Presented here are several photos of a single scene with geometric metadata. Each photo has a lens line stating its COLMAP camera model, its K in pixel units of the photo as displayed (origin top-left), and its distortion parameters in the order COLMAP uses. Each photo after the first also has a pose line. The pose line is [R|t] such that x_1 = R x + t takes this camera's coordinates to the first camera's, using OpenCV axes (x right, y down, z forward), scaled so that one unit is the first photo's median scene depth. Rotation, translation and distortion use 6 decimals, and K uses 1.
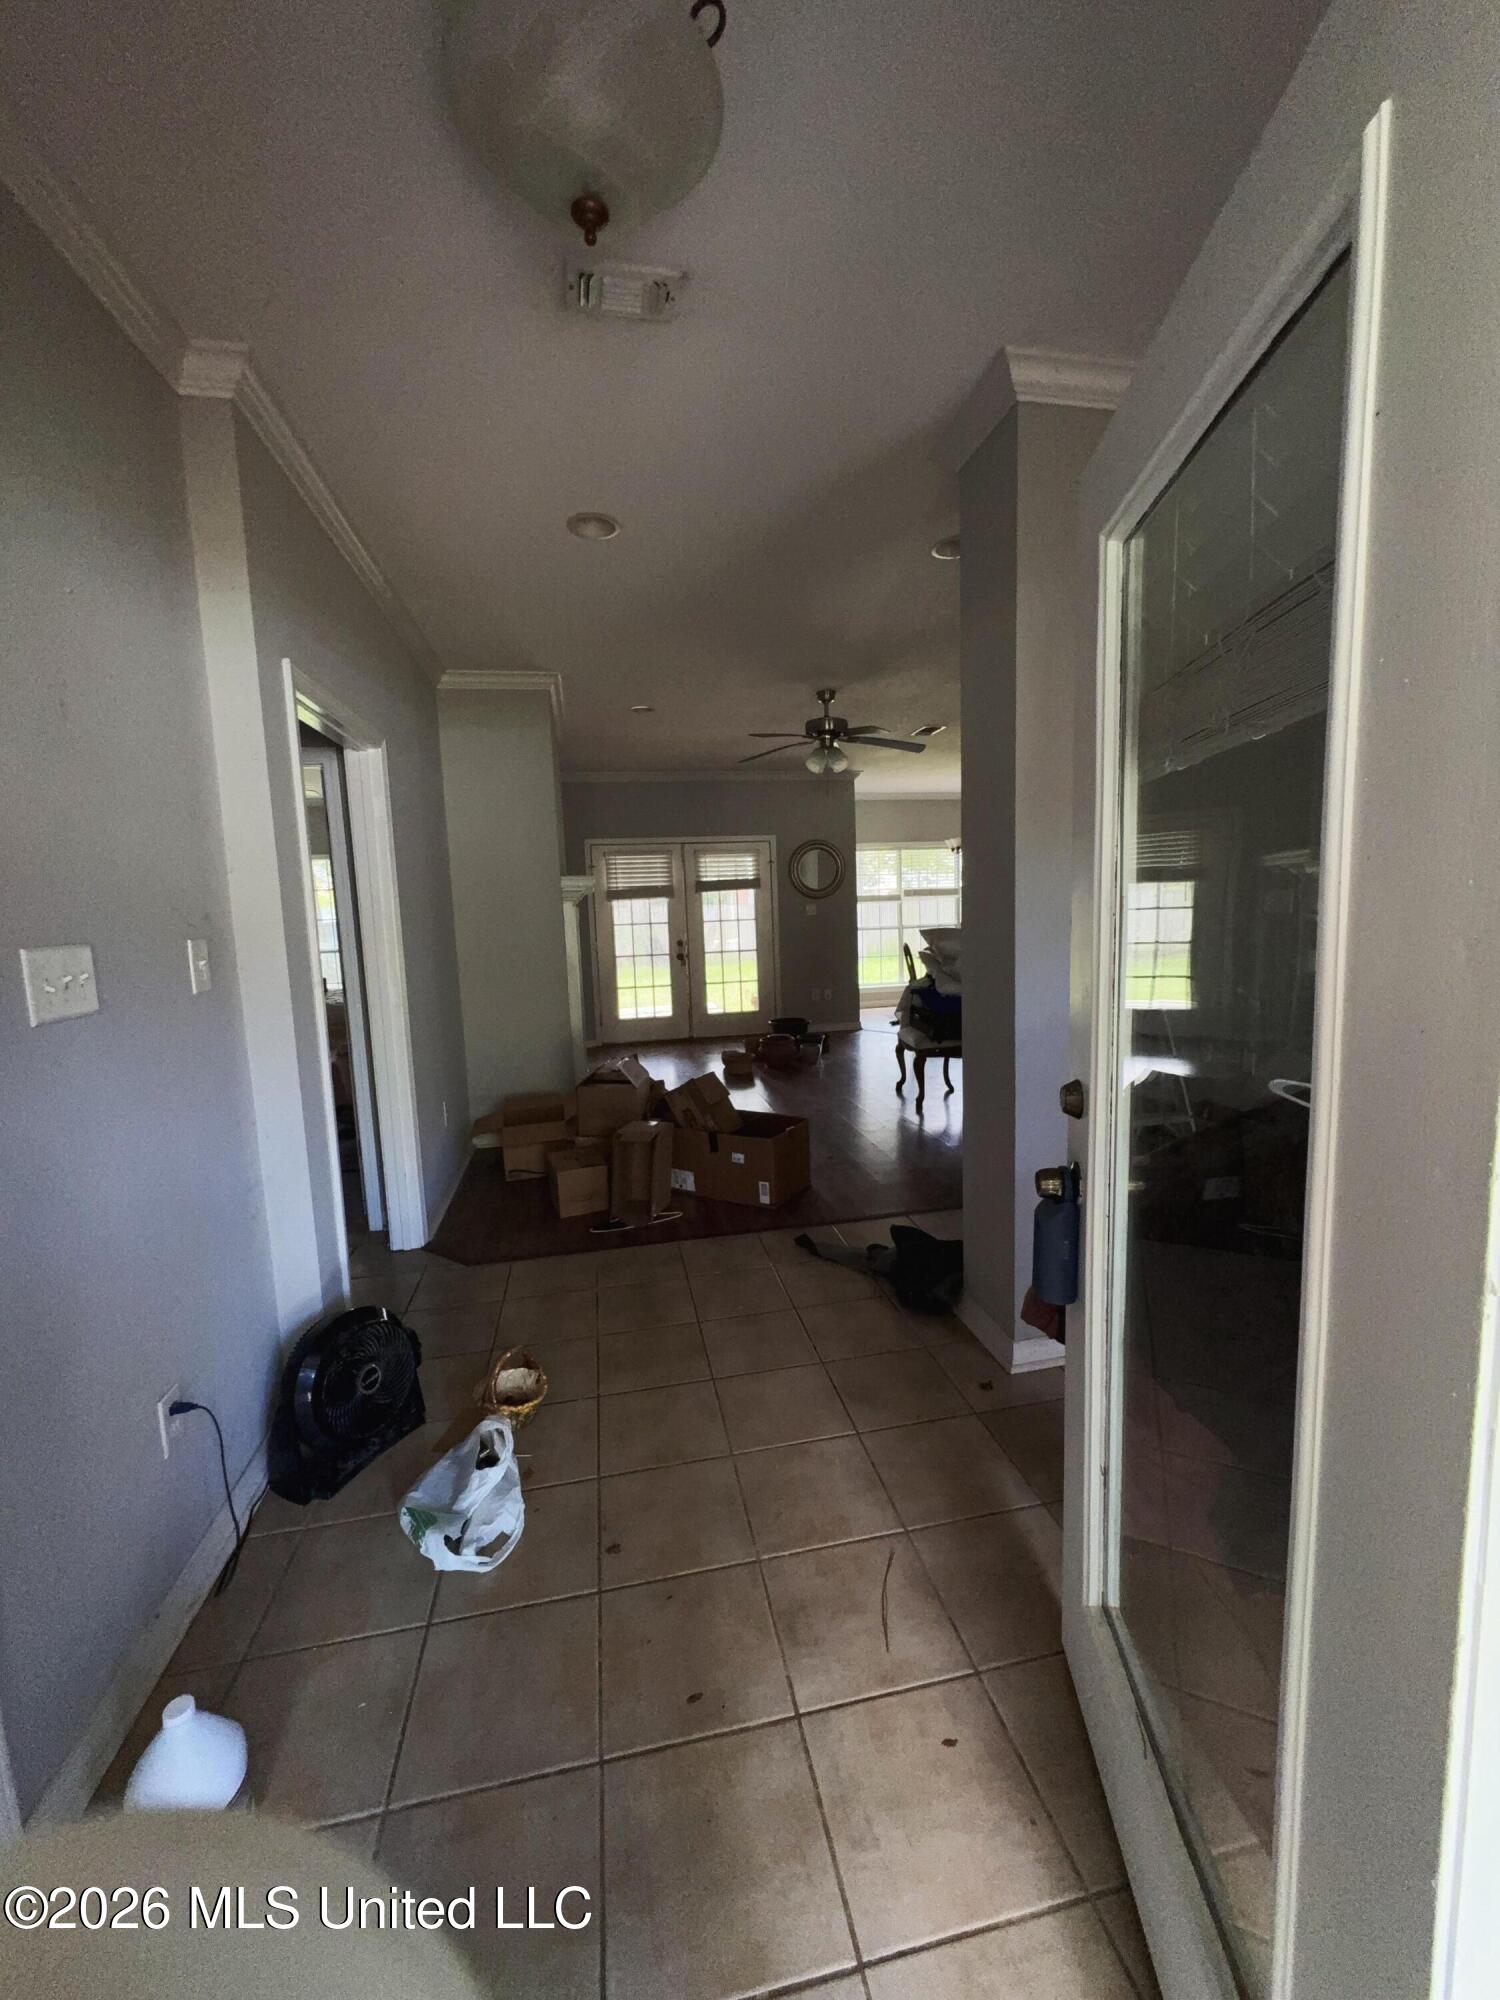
lens RADIAL K [[796.4, 0, 750.0], [0, 796.4, 1000.0], [0, 0, 1]] dist [0.000612, 0.000030]
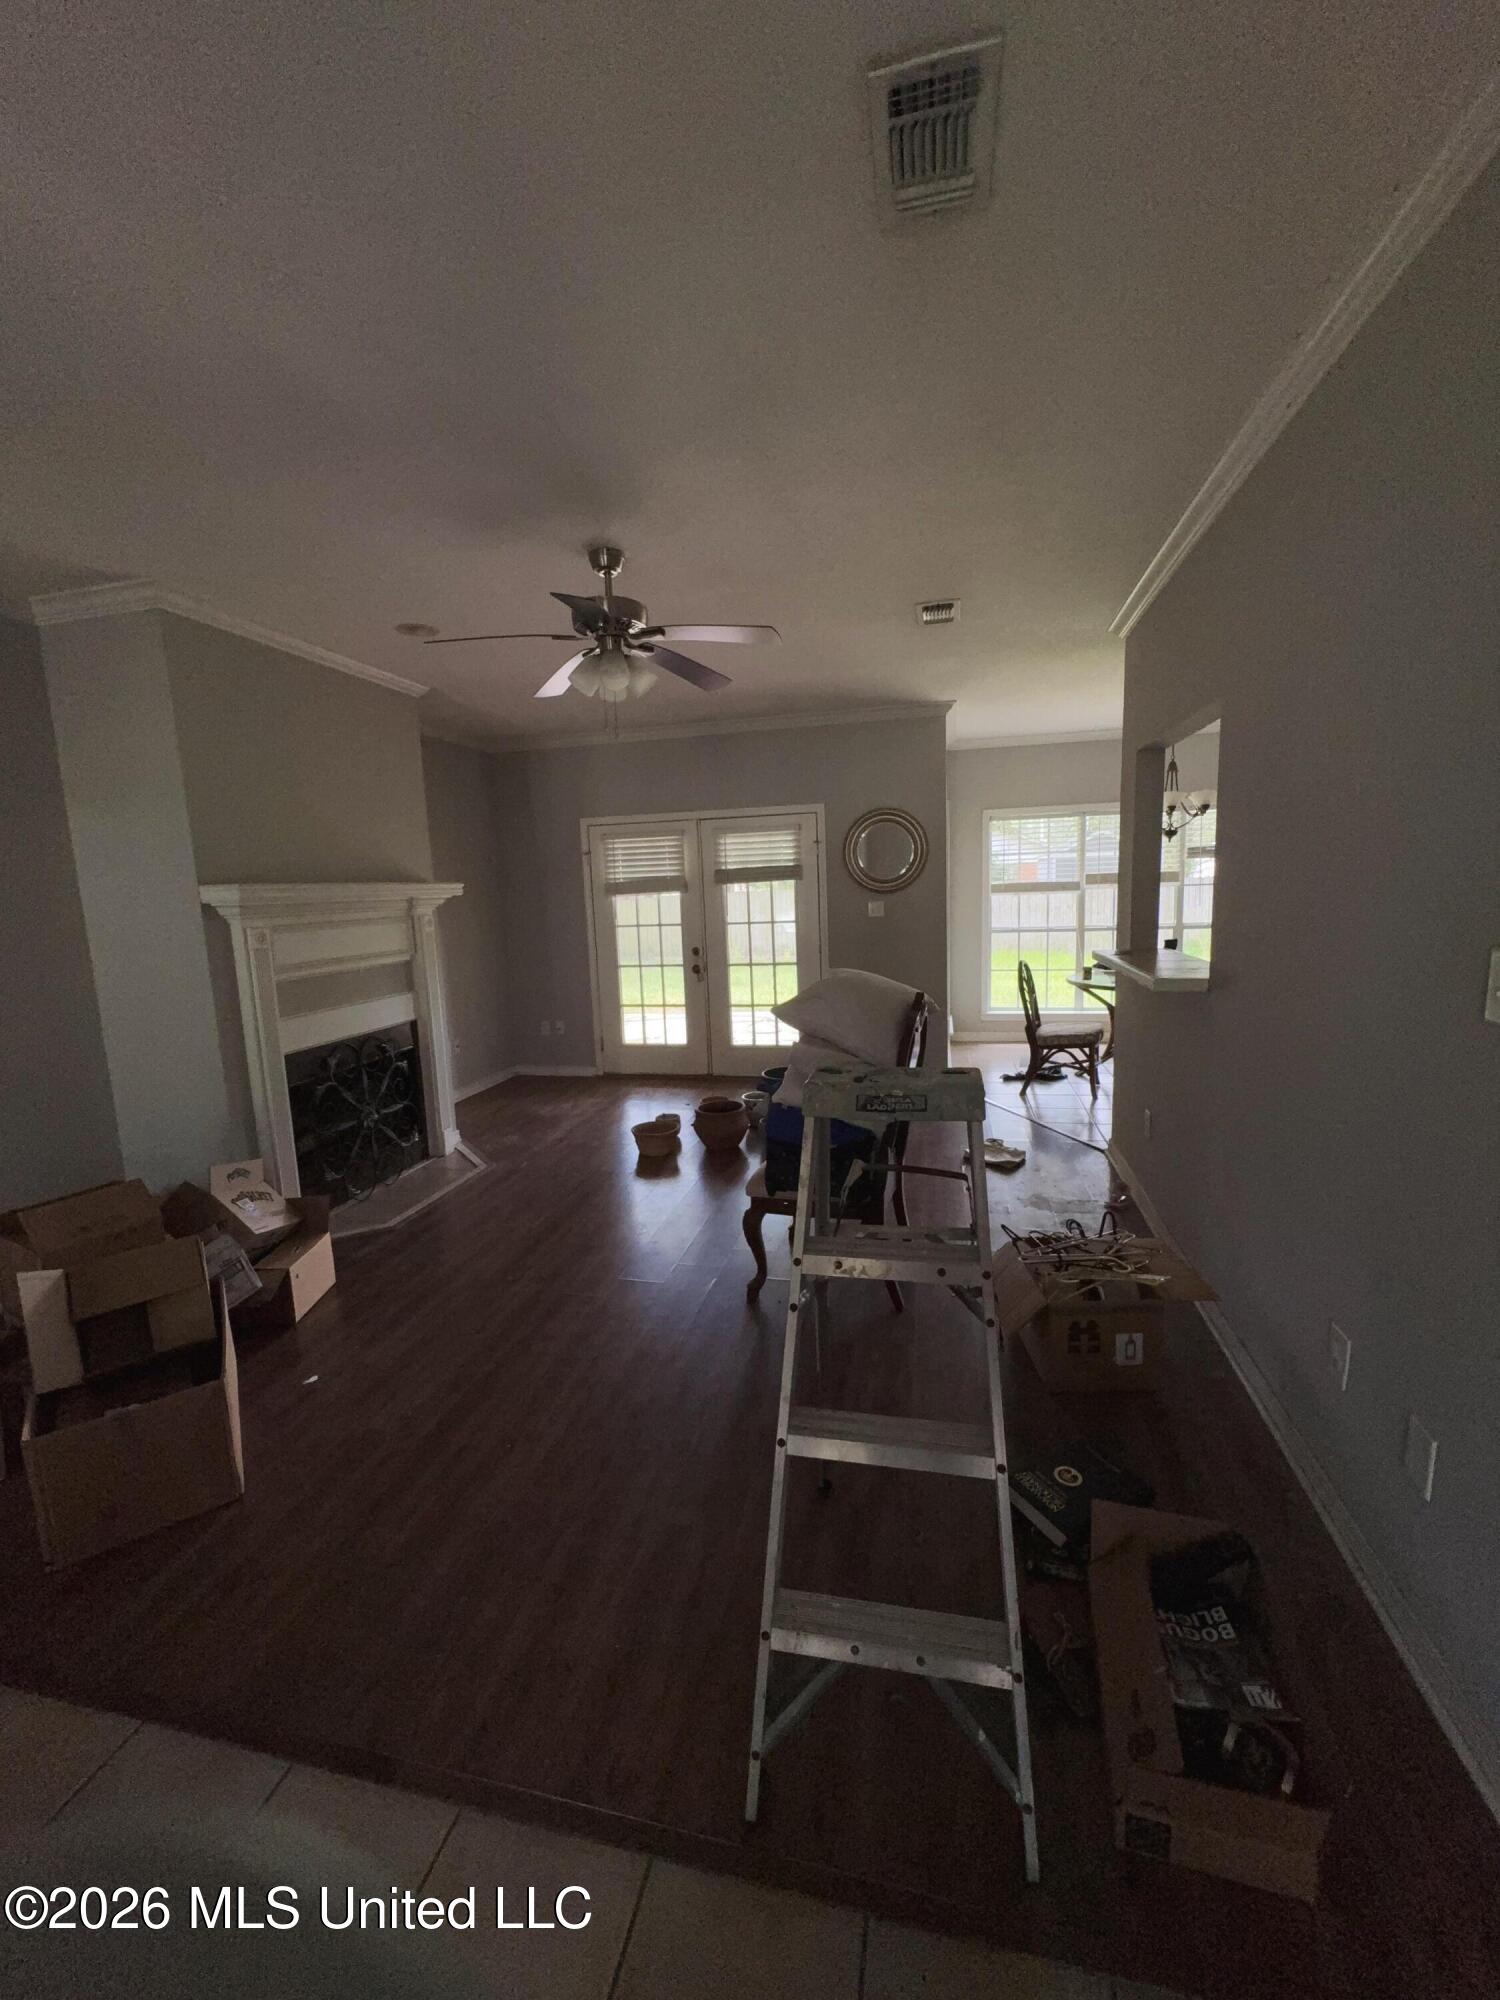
lens RADIAL K [[795.2, 0, 750.0], [0, 795.2, 1000.0], [0, 0, 1]] dist [-0.001294, 0.000262]
pose [[0.913427, 0.060974, -0.402410, 0.268683], [-0.045161, 0.997793, 0.048677, -0.064272], [0.404490, -0.026289, 0.914164, 0.322814]]
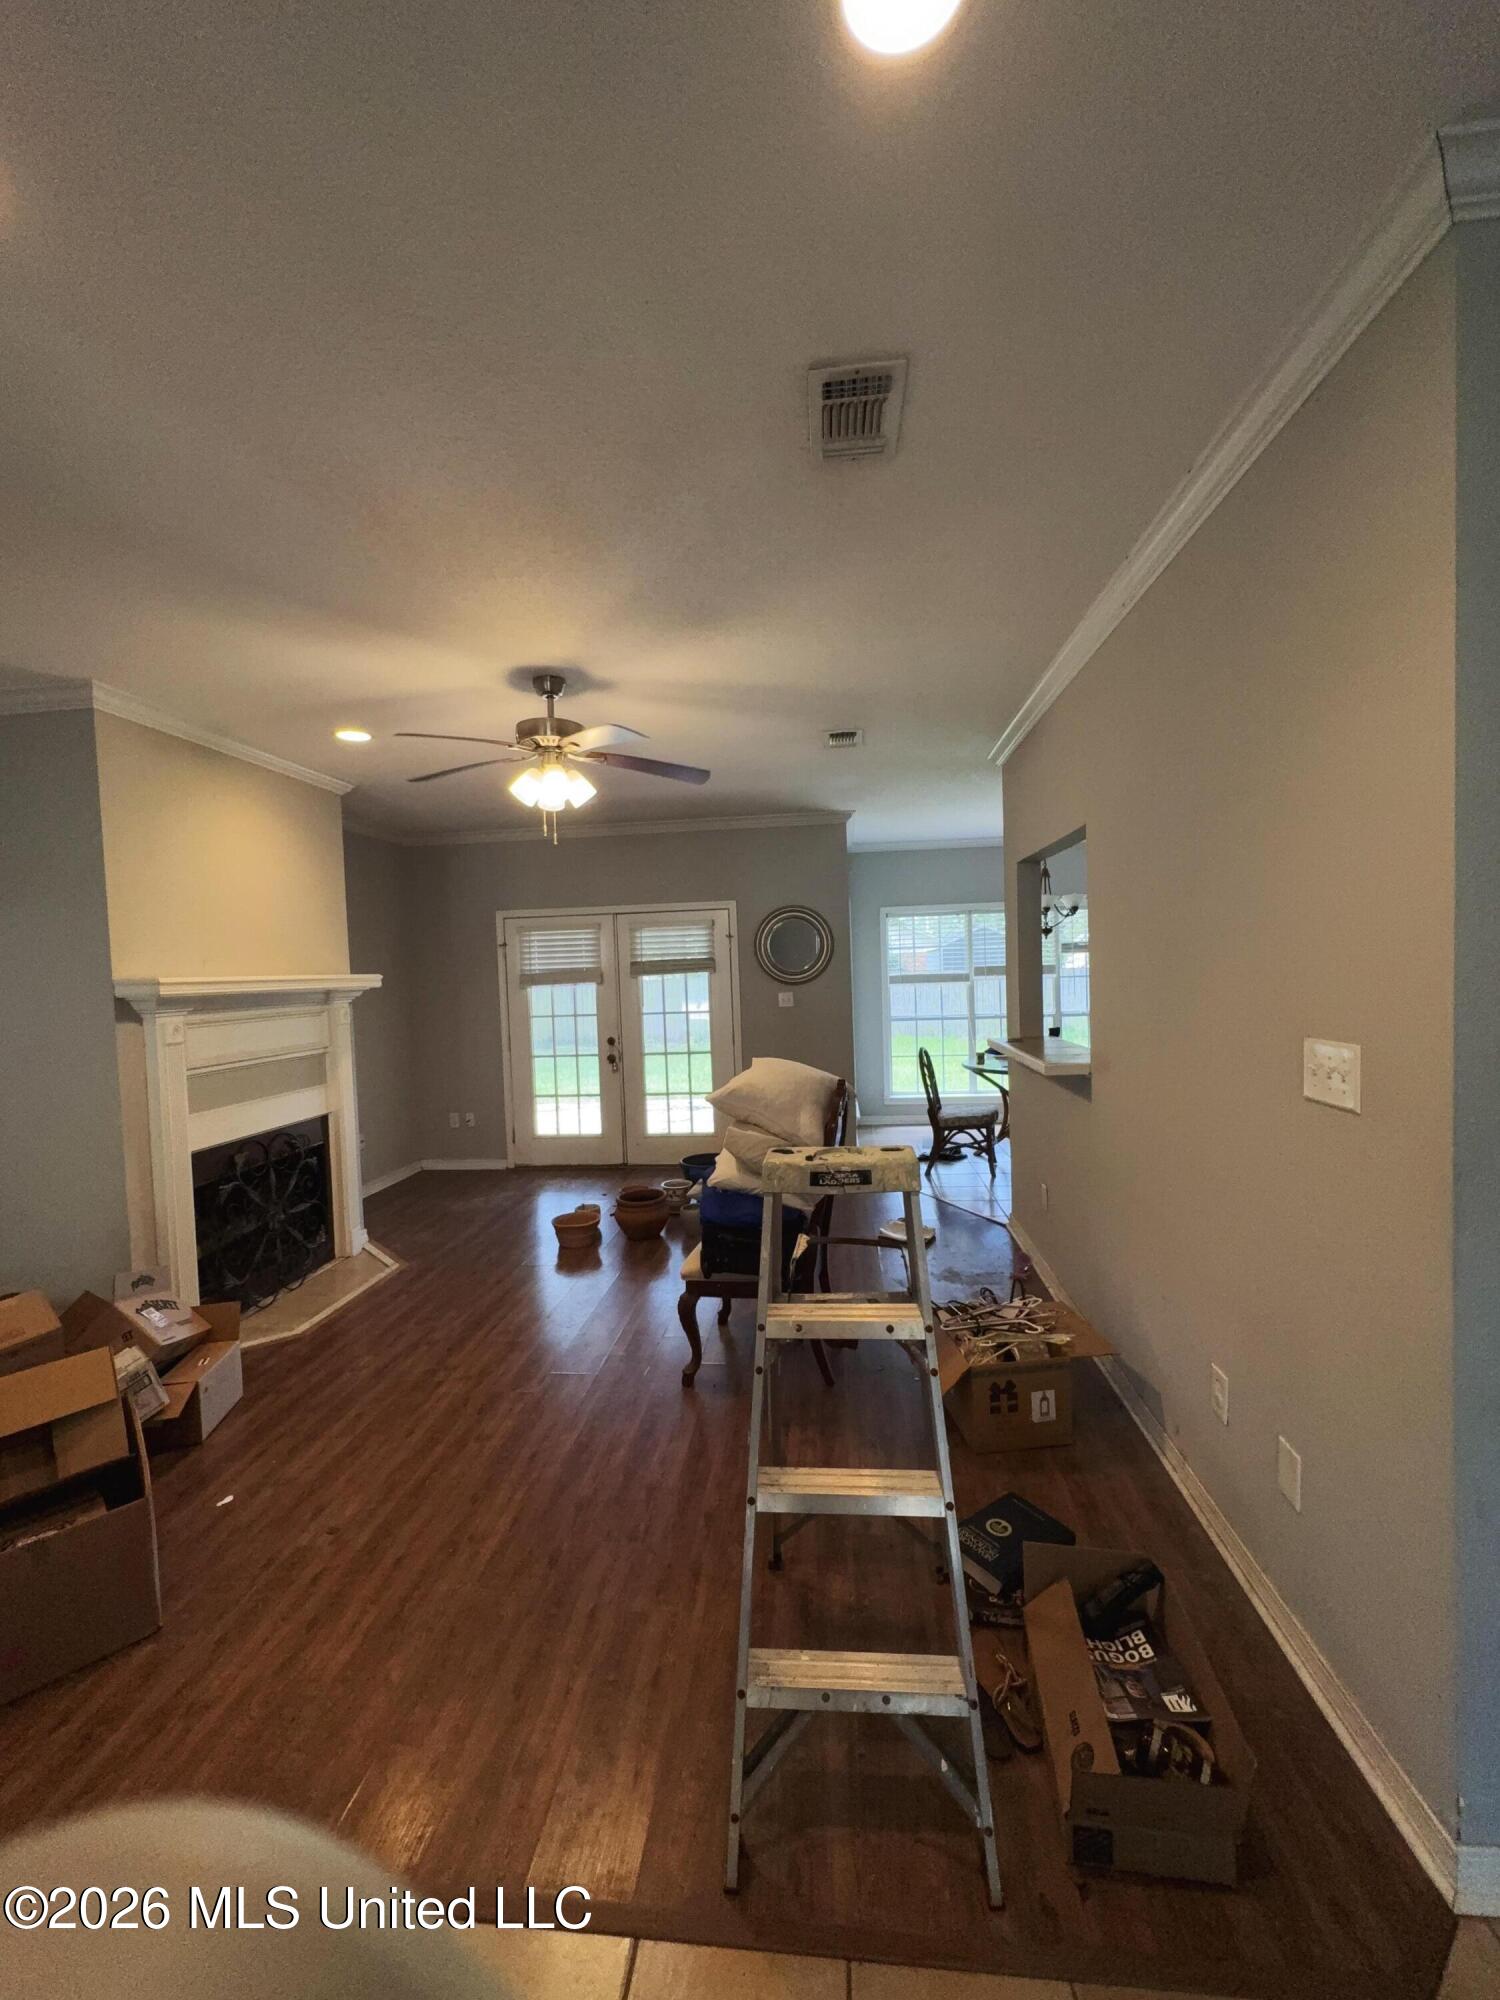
lens RADIAL K [[796.4, 0, 750.0], [0, 796.4, 1000.0], [0, 0, 1]] dist [0.000612, 0.000030]
pose [[0.957746, 0.015202, -0.287214, 0.263192], [-0.035578, 0.997195, -0.065858, -0.064978], [0.285407, 0.073294, 0.955600, 0.294598]]
